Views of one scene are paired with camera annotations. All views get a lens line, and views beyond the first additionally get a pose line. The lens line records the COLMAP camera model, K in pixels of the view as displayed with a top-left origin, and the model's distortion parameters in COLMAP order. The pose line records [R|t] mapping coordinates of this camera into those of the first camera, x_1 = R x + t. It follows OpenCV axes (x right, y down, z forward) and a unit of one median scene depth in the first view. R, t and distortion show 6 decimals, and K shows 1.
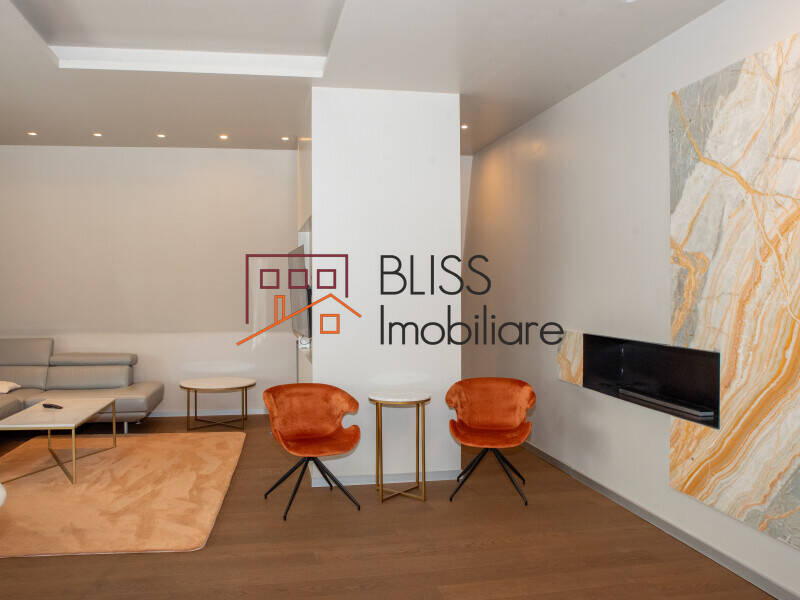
lens RADIAL K [[645.9, 0, 400.0], [0, 645.9, 298.2], [0, 0, 1]] dist [-0.112430, 0.072231]
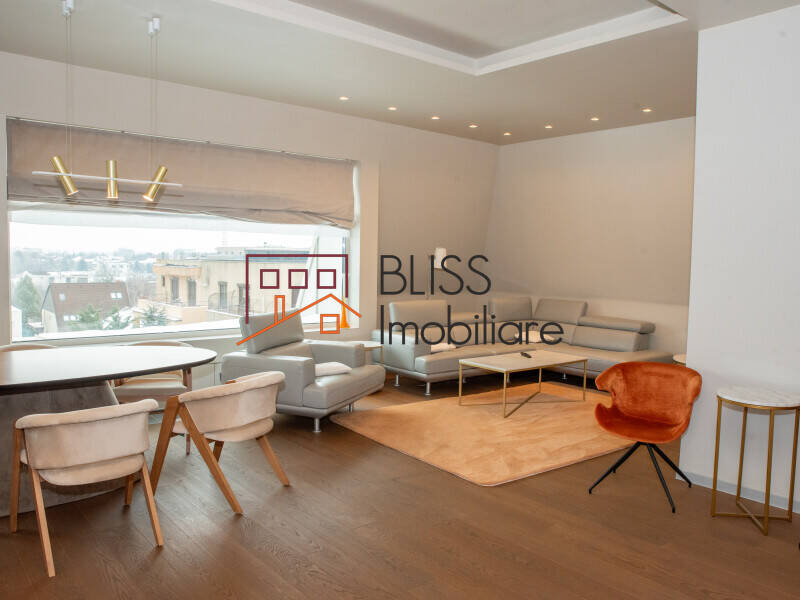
lens RADIAL K [[620.4, 0, 408.0], [0, 620.4, 297.0], [0, 0, 1]] dist [-0.132727, 0.097695]
pose [[0.490630, 0.065285, -0.868919, 0.420941], [-0.029908, 0.997863, 0.058086, -0.001501], [0.870855, -0.002511, 0.491534, 0.256544]]
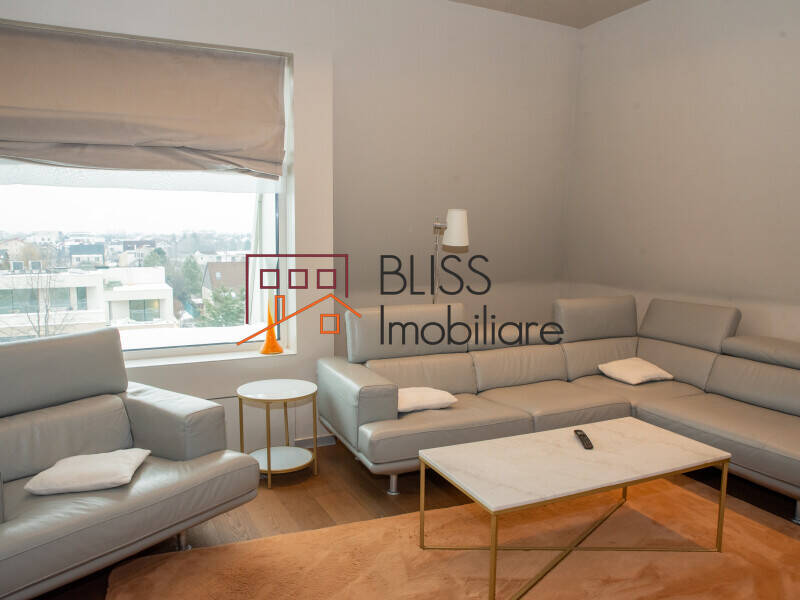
lens RADIAL K [[620.4, 0, 408.0], [0, 620.4, 297.0], [0, 0, 1]] dist [-0.132727, 0.097695]
pose [[0.269348, 0.100255, -0.957810, -0.125204], [-0.017941, 0.994916, 0.099094, 0.000648], [0.962876, -0.009506, 0.269777, 0.842889]]
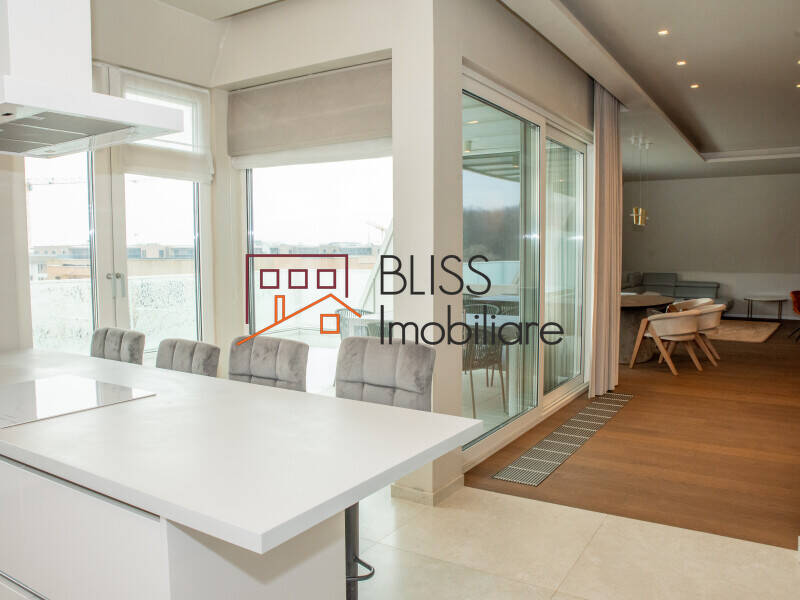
lens RADIAL K [[645.9, 0, 400.0], [0, 645.9, 298.2], [0, 0, 1]] dist [-0.112430, 0.072231]
pose [[0.703682, 0.049792, -0.708769, 0.427451], [0.001143, 0.997461, 0.071209, -0.005993], [0.710515, -0.050919, 0.701838, -1.695904]]
